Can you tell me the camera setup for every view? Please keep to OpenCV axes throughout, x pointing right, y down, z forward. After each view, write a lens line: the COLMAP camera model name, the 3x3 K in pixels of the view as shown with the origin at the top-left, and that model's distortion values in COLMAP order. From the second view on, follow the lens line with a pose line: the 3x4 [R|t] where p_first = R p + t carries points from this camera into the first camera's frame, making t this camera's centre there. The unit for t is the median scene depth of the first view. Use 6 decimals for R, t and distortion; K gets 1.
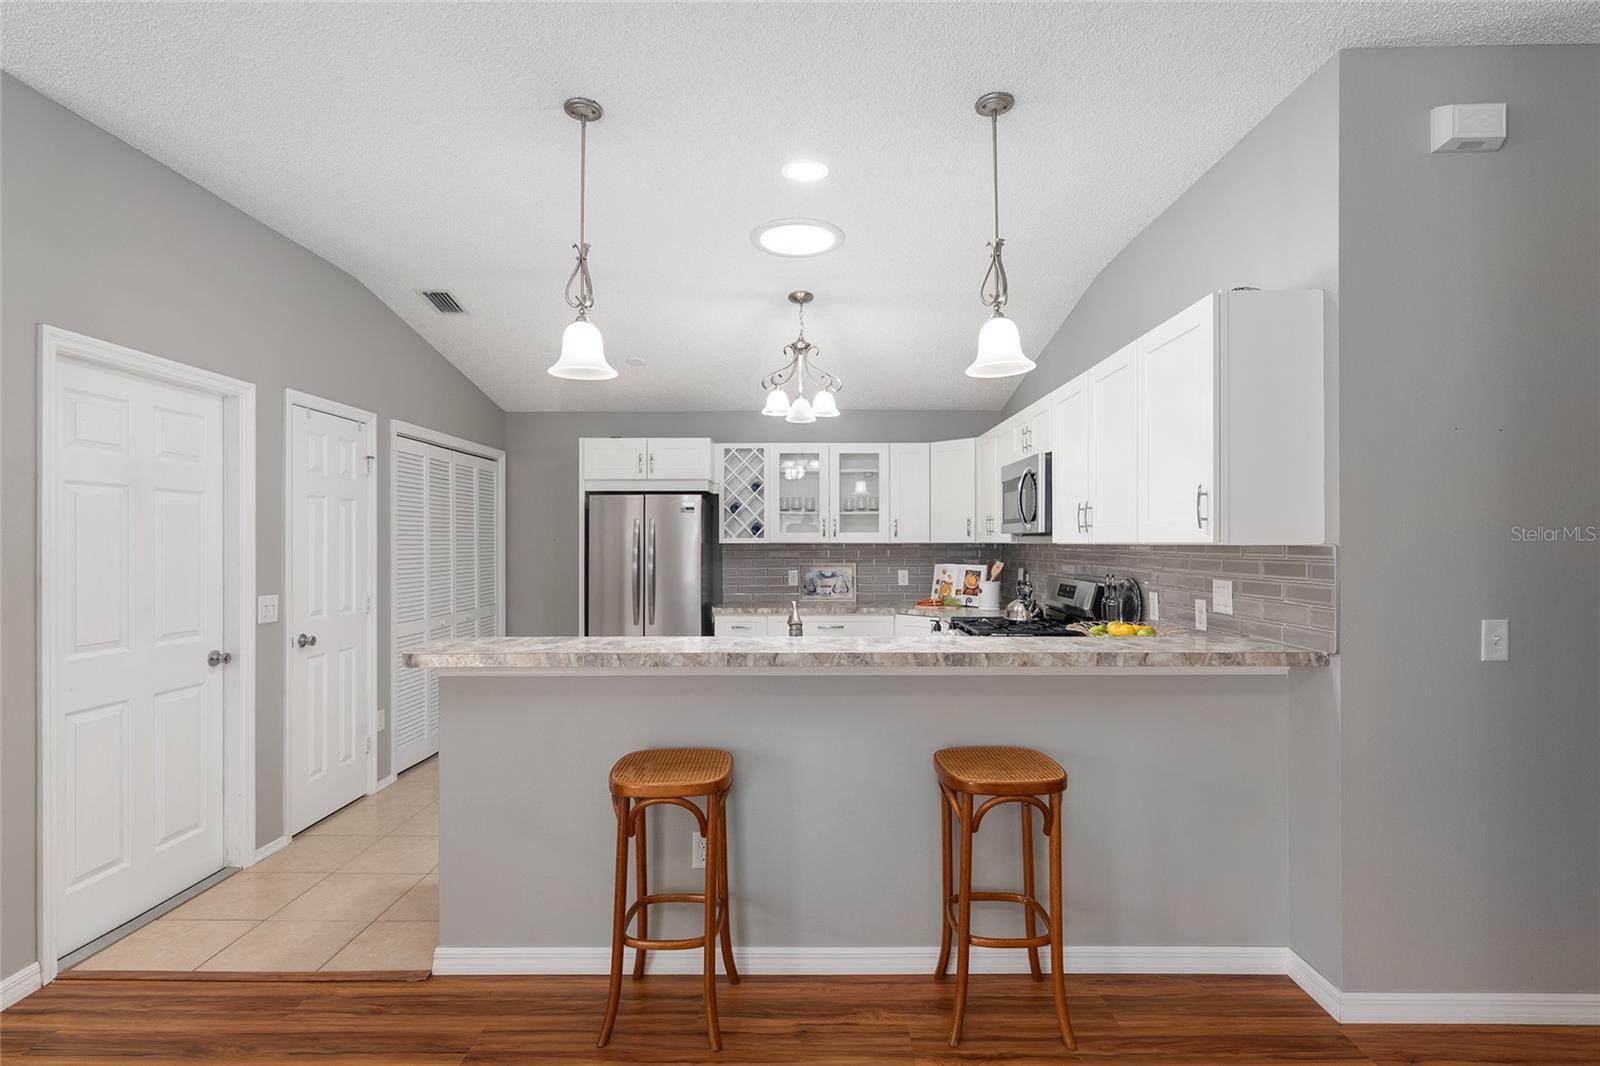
lens RADIAL K [[761.1, 0, 799.0], [0, 761.1, 536.8], [0, 0, 1]] dist [0.002459, 0.000100]
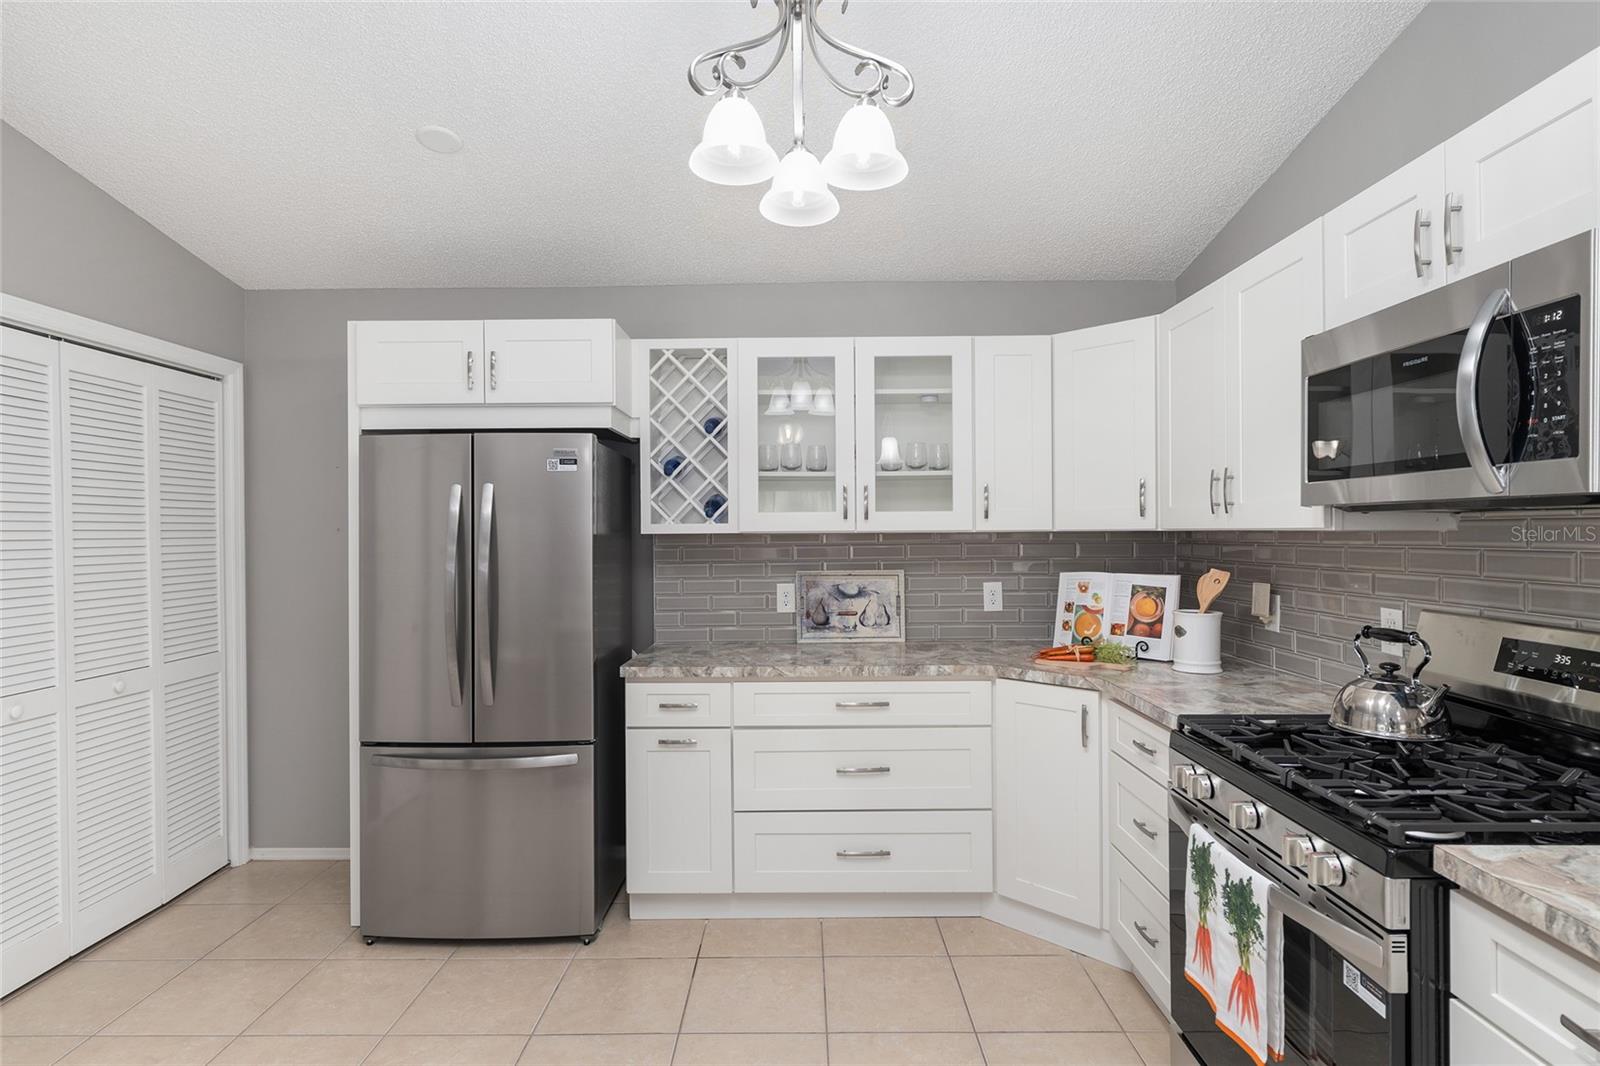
lens RADIAL K [[830.8, 0, 800.0], [0, 830.8, 533.0], [0, 0, 1]] dist [0.001084, -0.000184]
pose [[0.999972, -0.006030, 0.004417, -0.000101], [0.005992, 0.999944, 0.008704, 0.003520], [-0.004470, -0.008677, 0.999952, 0.445286]]
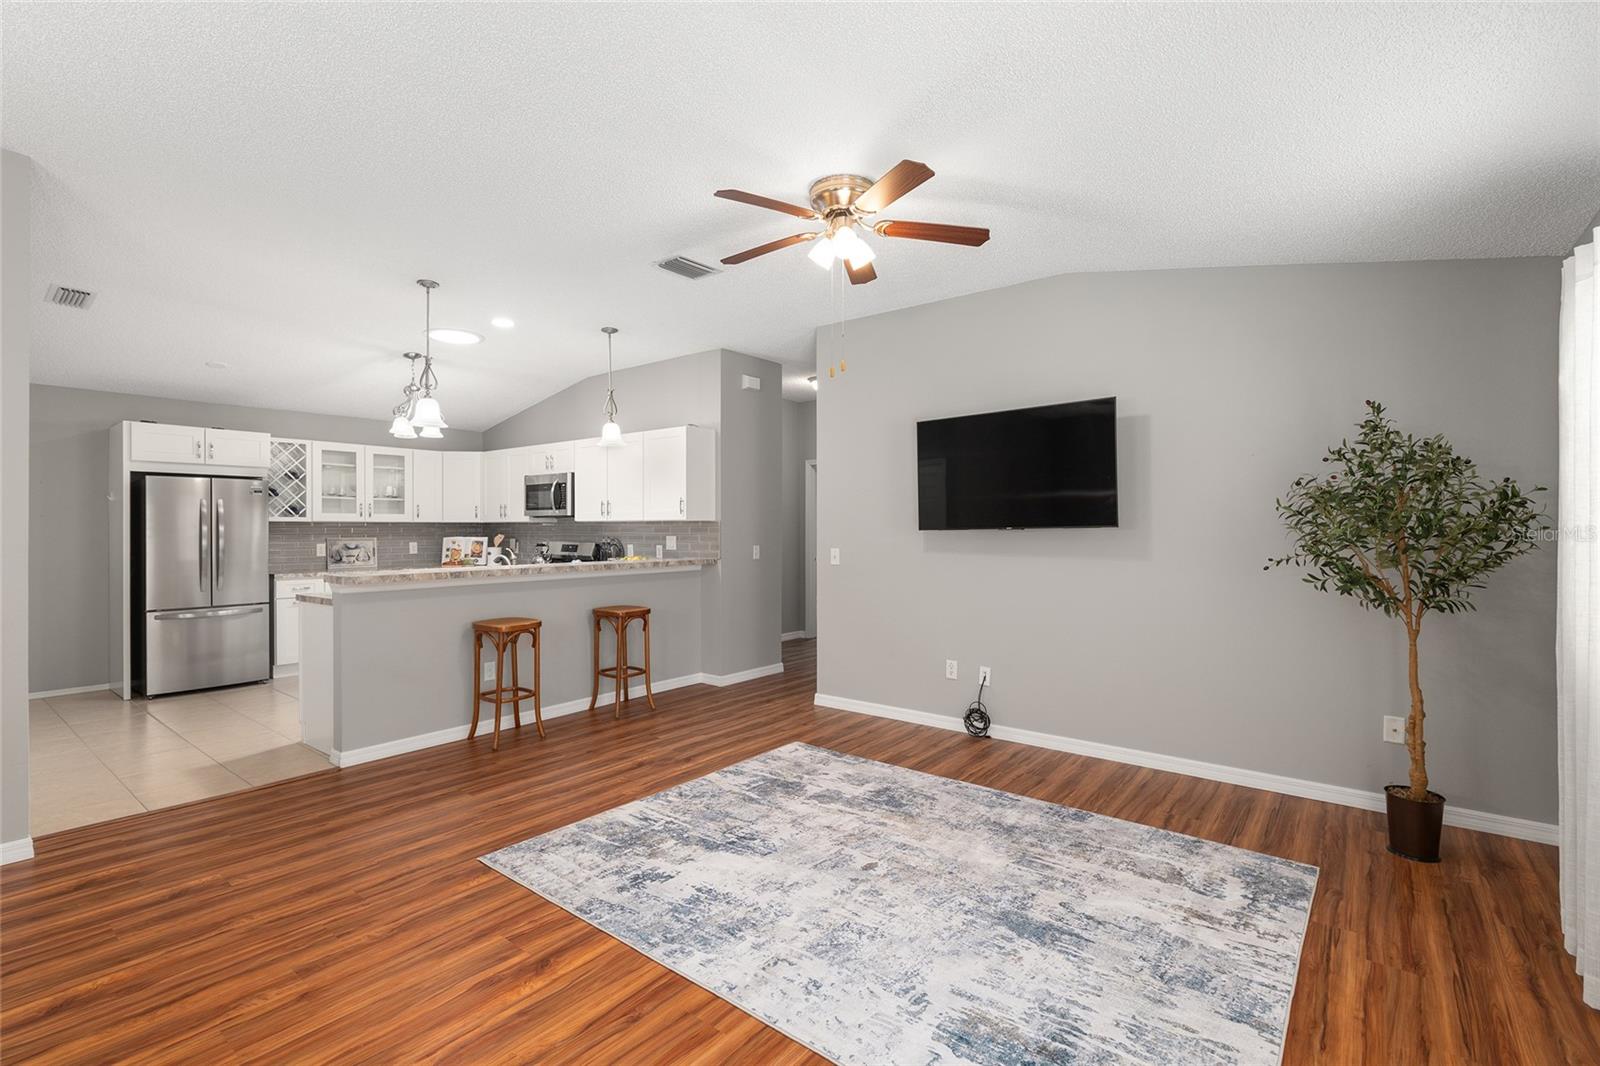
lens RADIAL K [[721.0, 0, 800.0], [0, 721.0, 533.0], [0, 0, 1]] dist [-0.011025, -0.000053]
pose [[0.607596, -0.004536, 0.794233, -0.487953], [-0.006003, 0.999929, 0.010303, 0.010275], [-0.794224, -0.011028, 0.607526, -0.342681]]
